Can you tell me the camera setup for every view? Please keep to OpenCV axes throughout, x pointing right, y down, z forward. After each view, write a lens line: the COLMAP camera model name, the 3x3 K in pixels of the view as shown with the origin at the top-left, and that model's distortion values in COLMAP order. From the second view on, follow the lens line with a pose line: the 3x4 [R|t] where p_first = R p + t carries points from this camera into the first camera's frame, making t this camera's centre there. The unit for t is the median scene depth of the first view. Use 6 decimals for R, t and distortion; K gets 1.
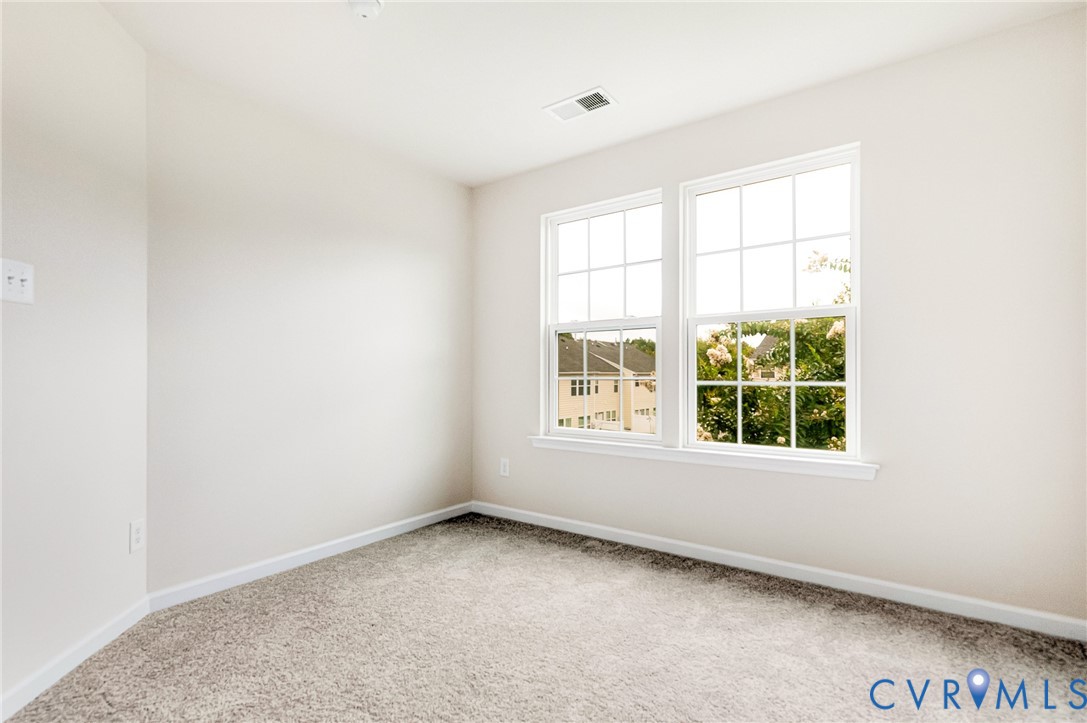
lens RADIAL K [[520.9, 0, 543.5], [0, 520.9, 361.5], [0, 0, 1]] dist [0.009138, 0.000171]
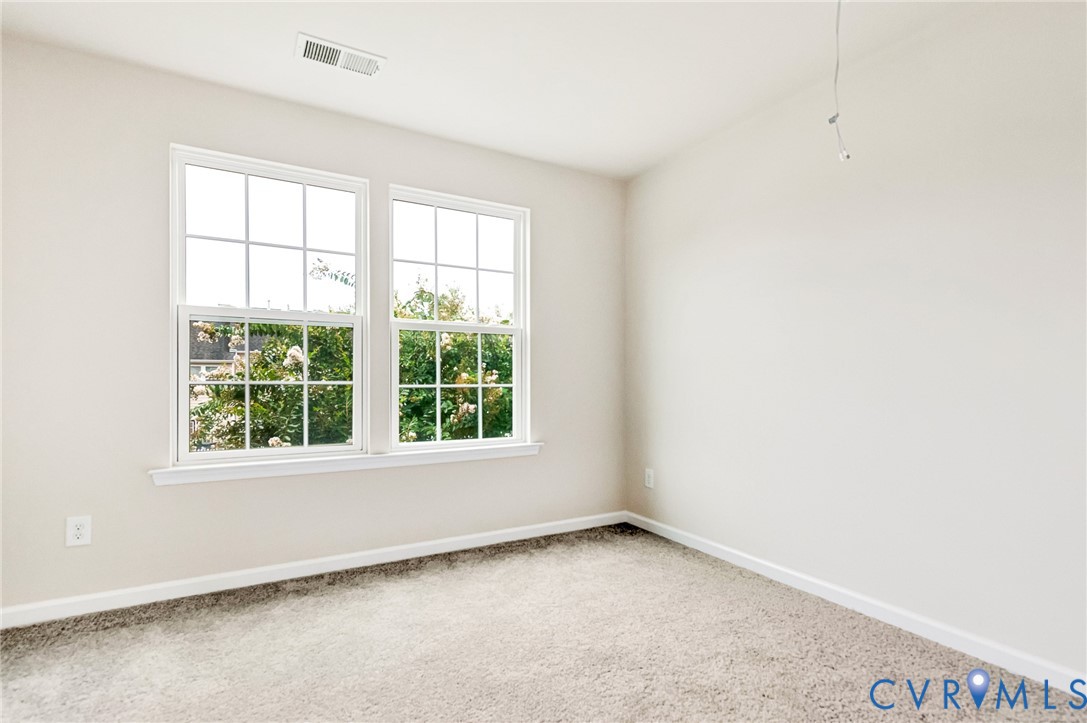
lens RADIAL K [[509.2, 0, 545.6], [0, 509.2, 366.2], [0, 0, 1]] dist [0.010822, -0.000120]
pose [[0.422100, 0.020511, 0.906317, -0.237577], [-0.029307, 0.999530, -0.008971, 0.001108], [-0.906075, -0.022774, 0.422503, 0.159279]]
